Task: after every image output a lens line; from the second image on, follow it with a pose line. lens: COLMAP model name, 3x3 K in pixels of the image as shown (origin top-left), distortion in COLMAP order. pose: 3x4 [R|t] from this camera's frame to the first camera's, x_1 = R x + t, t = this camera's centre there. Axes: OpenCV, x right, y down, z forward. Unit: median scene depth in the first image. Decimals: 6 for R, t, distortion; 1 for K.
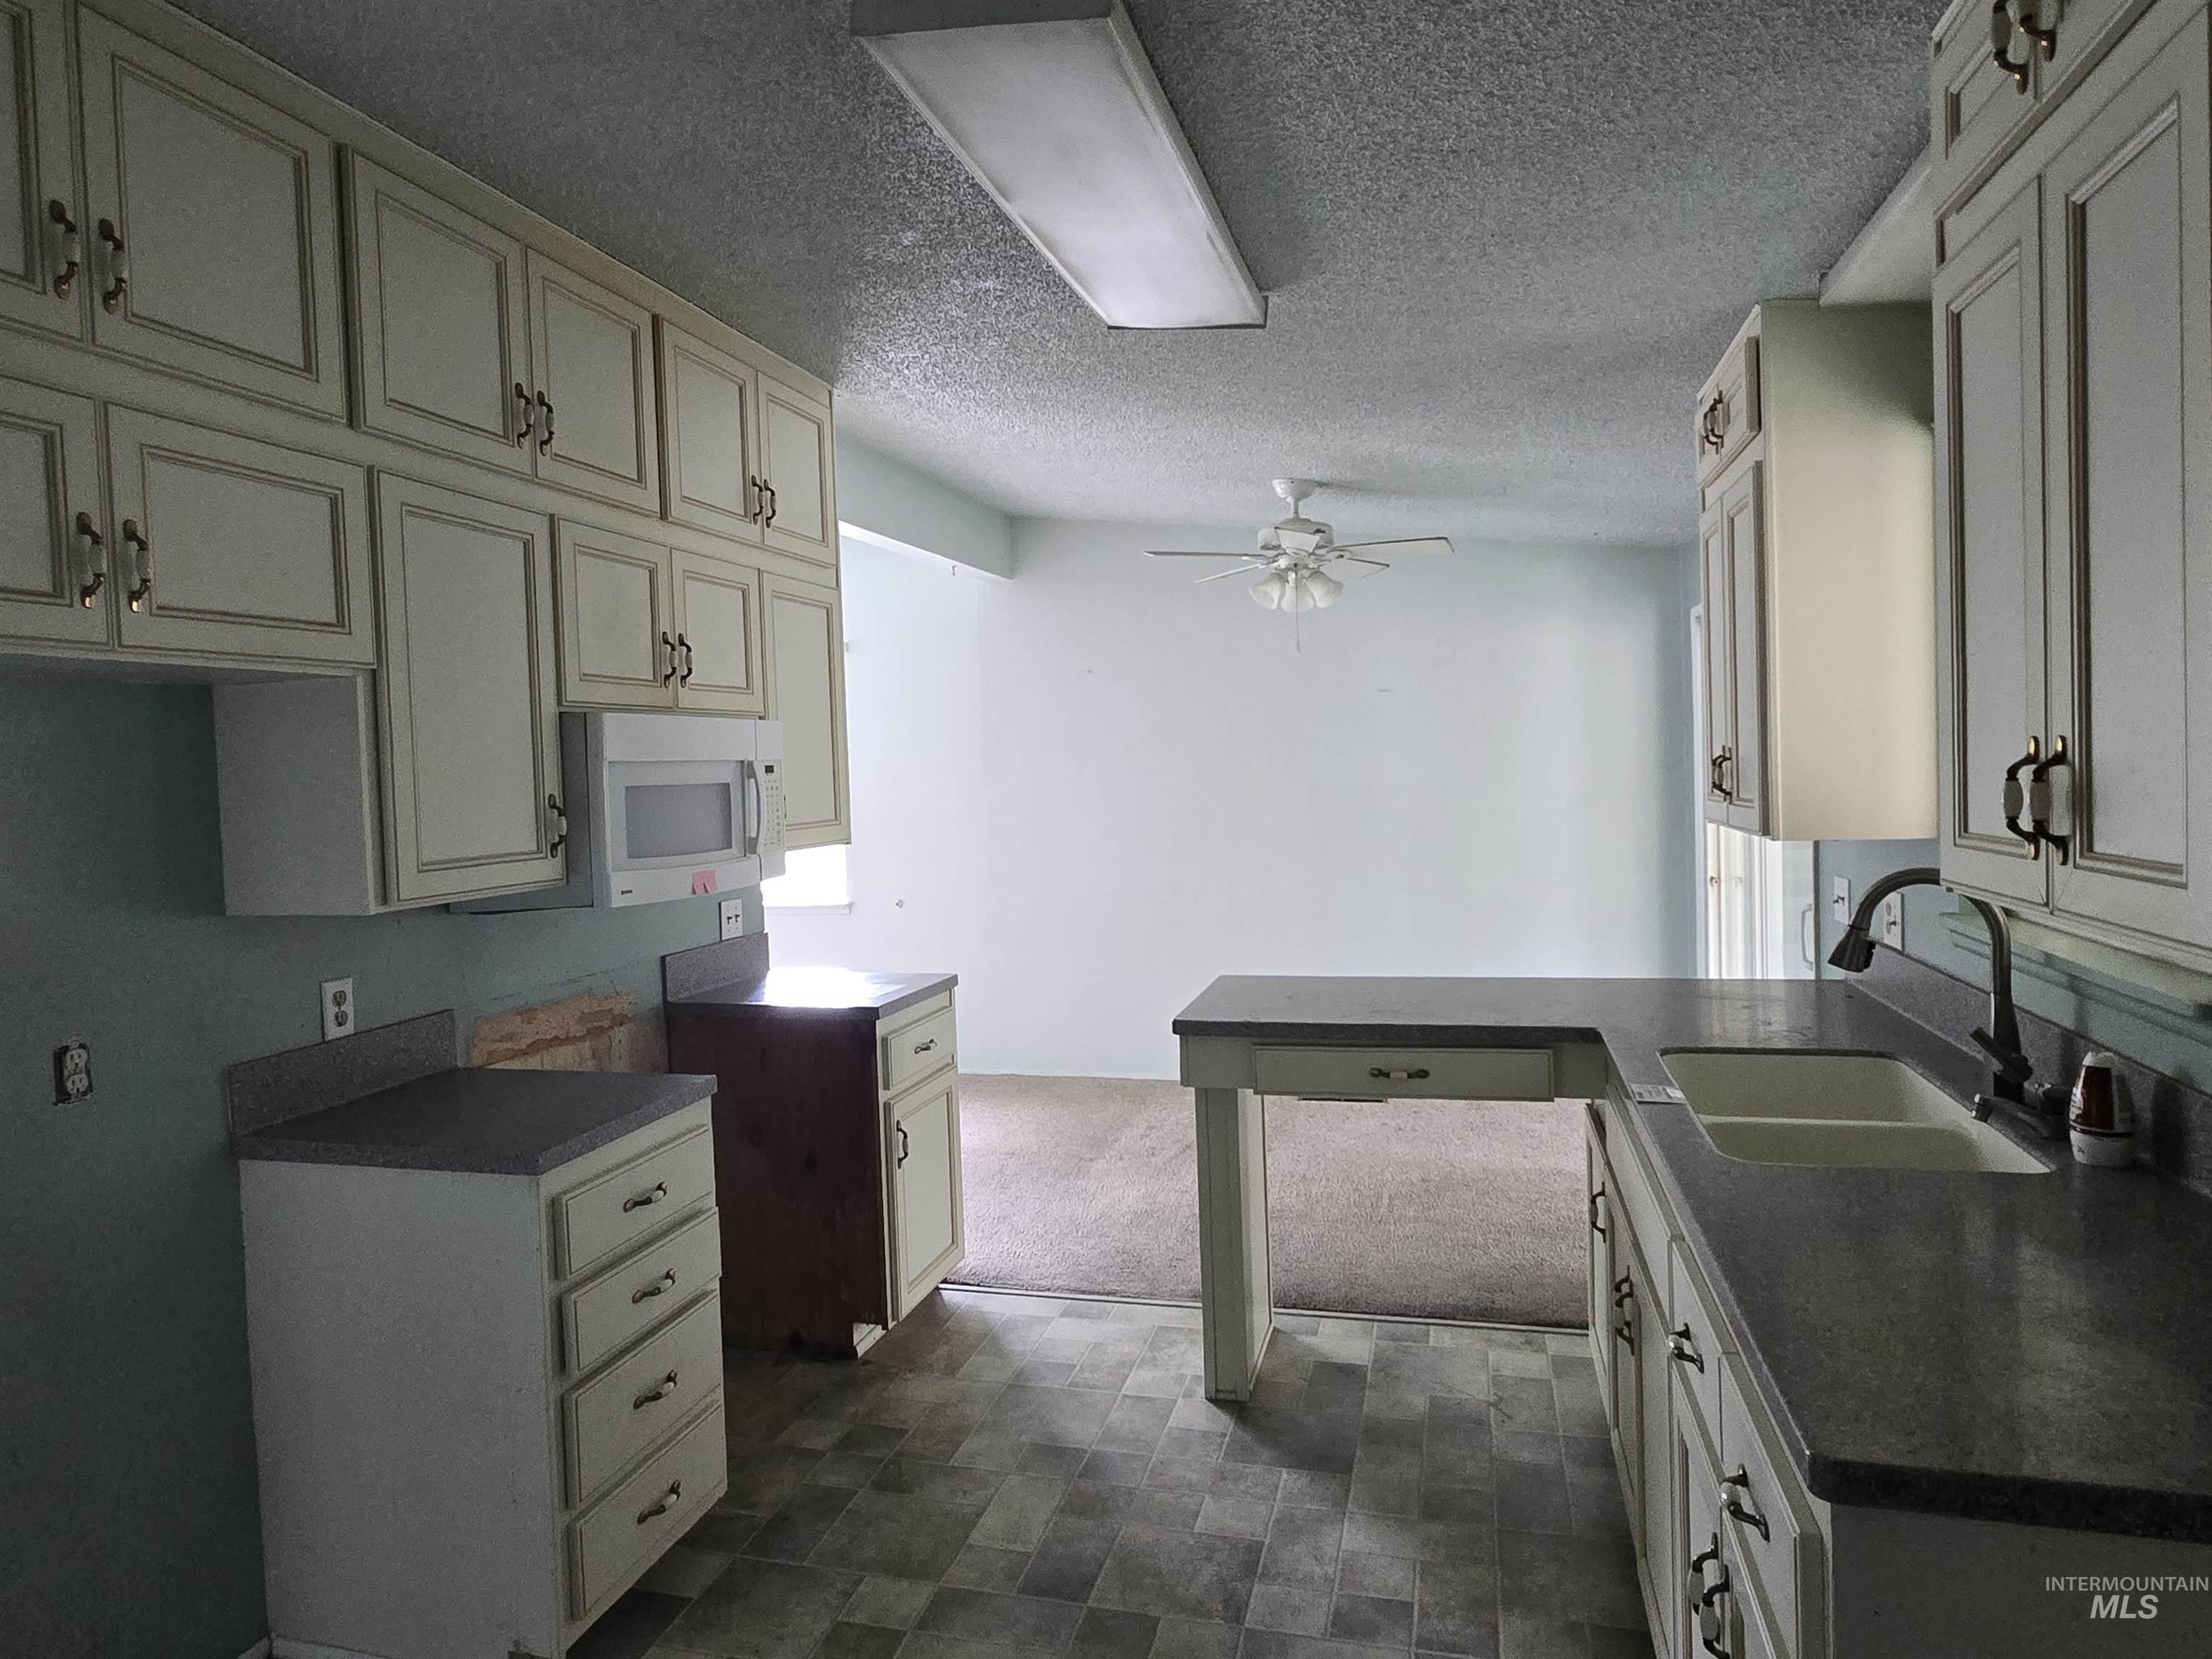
lens RADIAL K [[1321.0, 0, 1097.6], [0, 1321.0, 825.4], [0, 0, 1]] dist [0.001542, -0.002494]
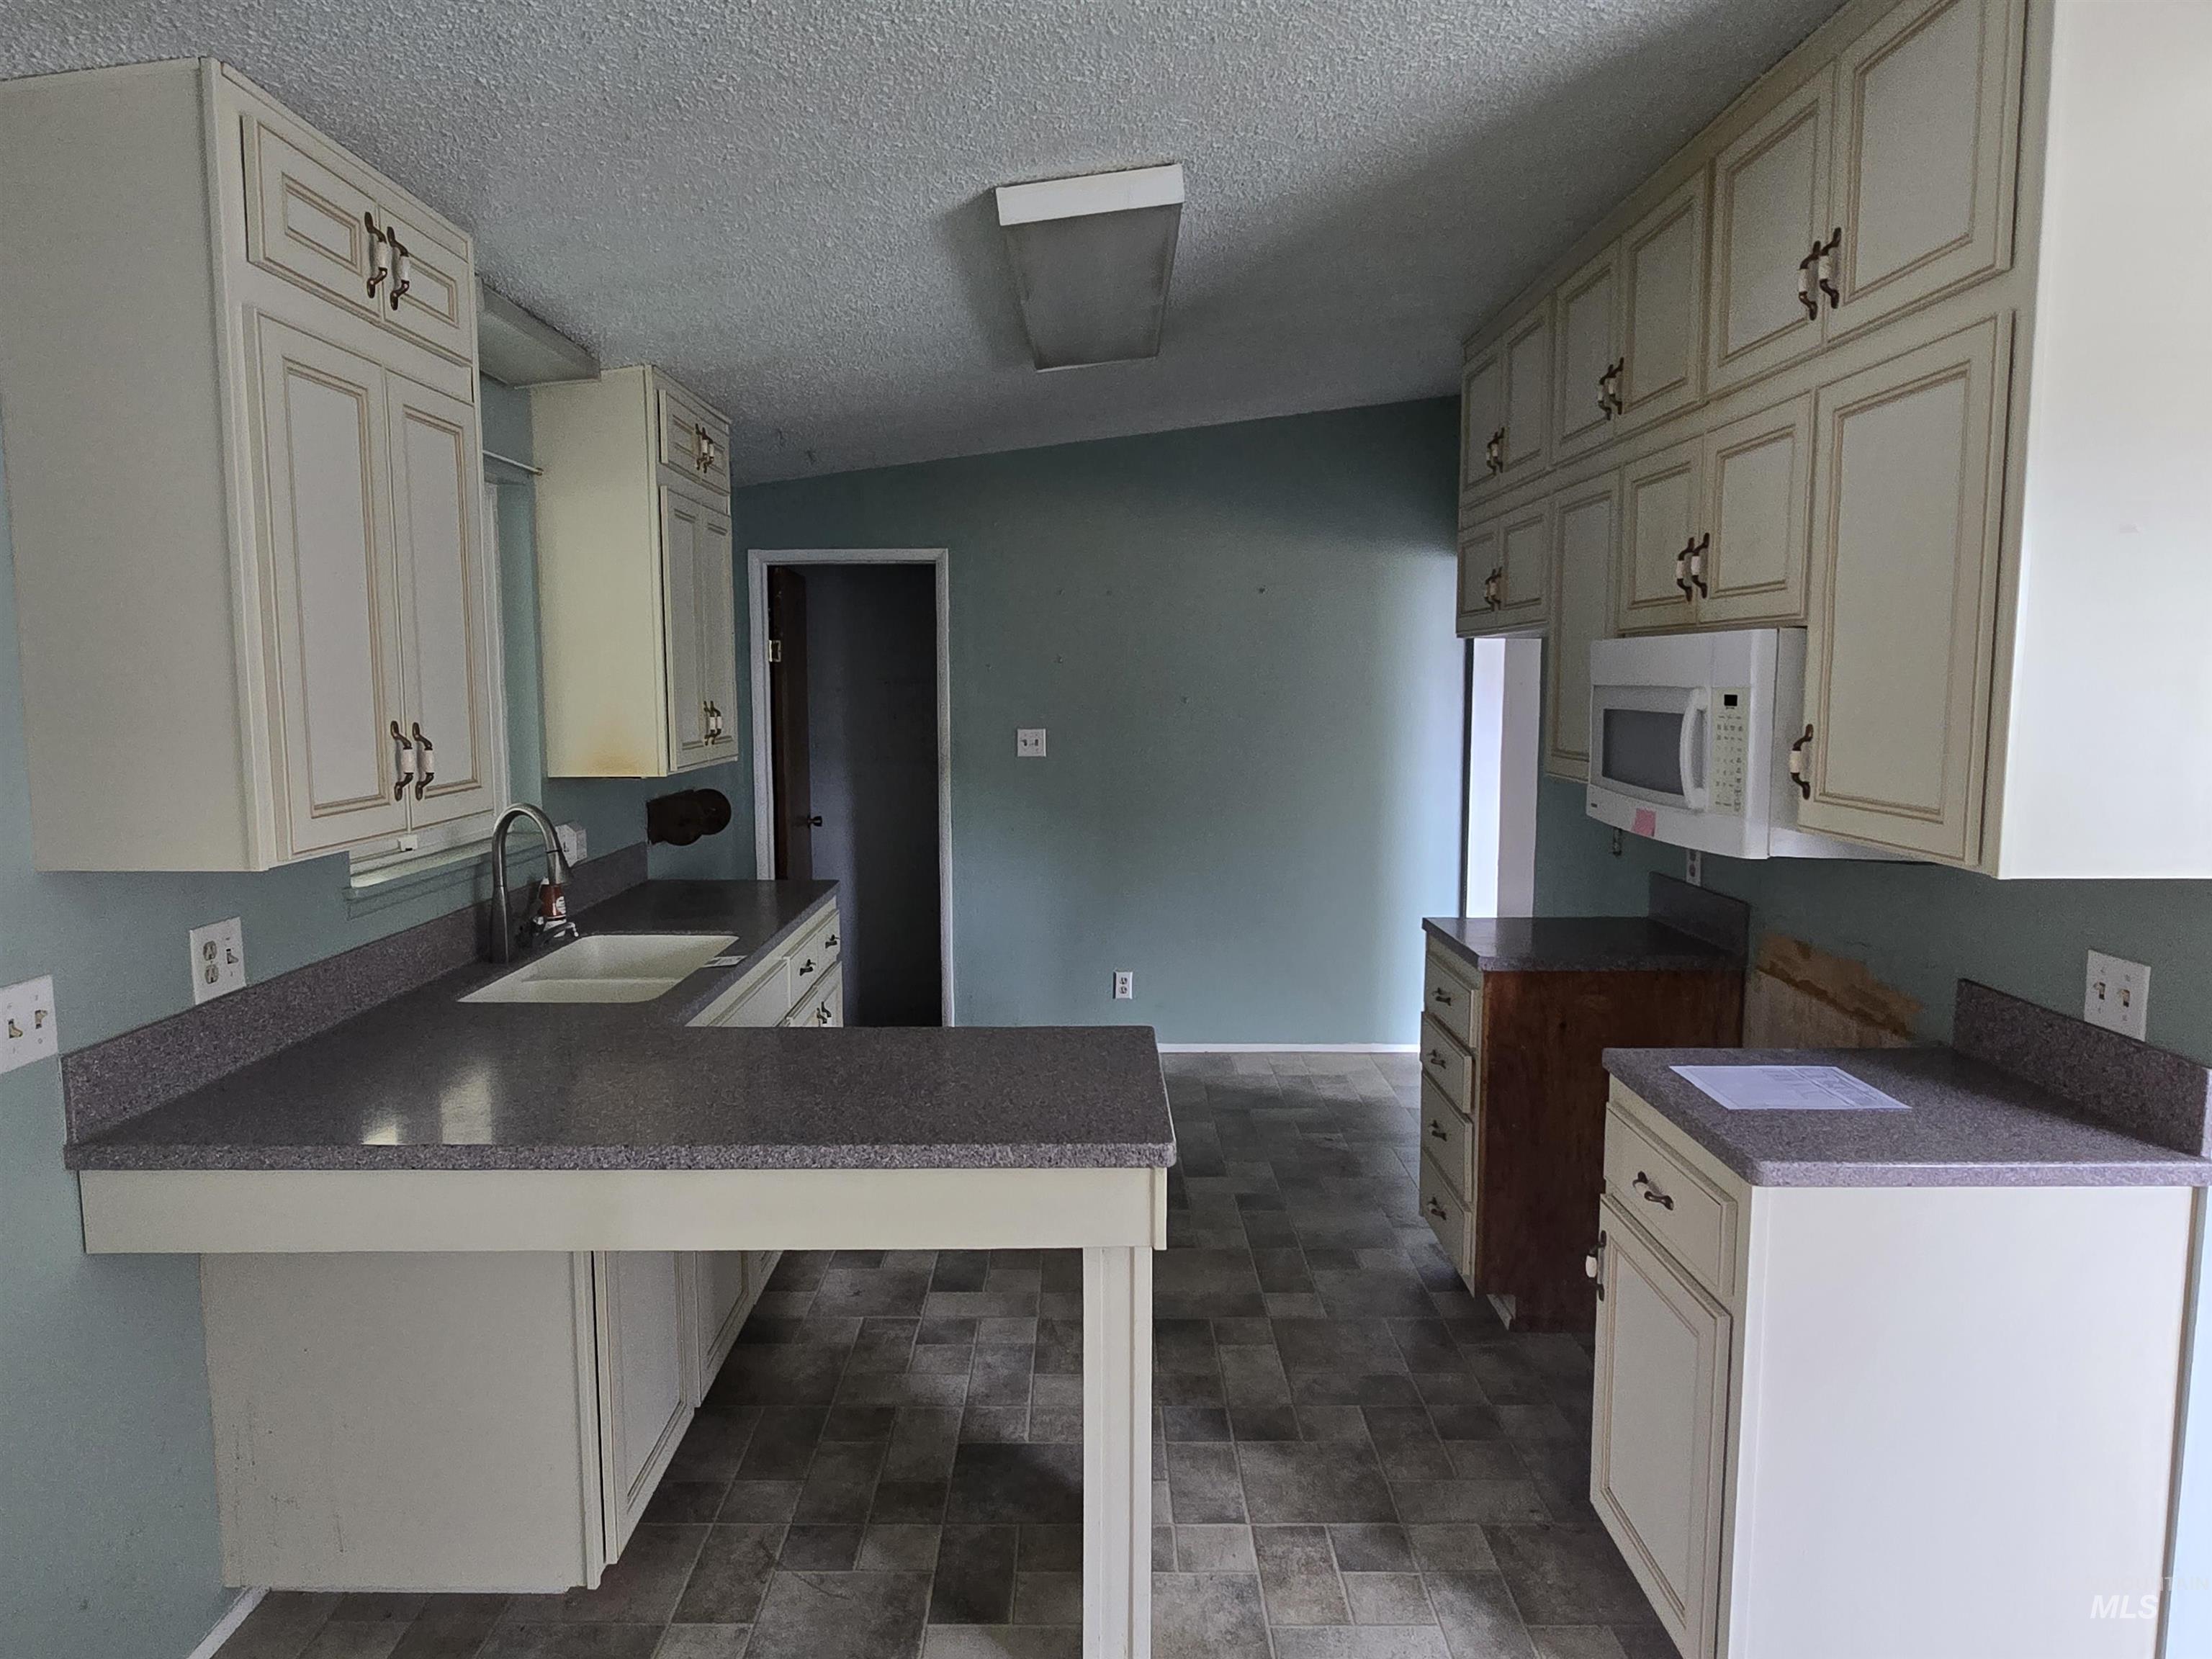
lens RADIAL K [[1321.0, 0, 1102.6], [0, 1321.0, 817.2], [0, 0, 1]] dist [0.001542, -0.002494]
pose [[-0.961549, 0.065903, -0.266610, 0.297429], [0.026195, 0.988364, 0.149836, -0.106161], [0.273382, 0.137091, -0.952086, 1.764070]]
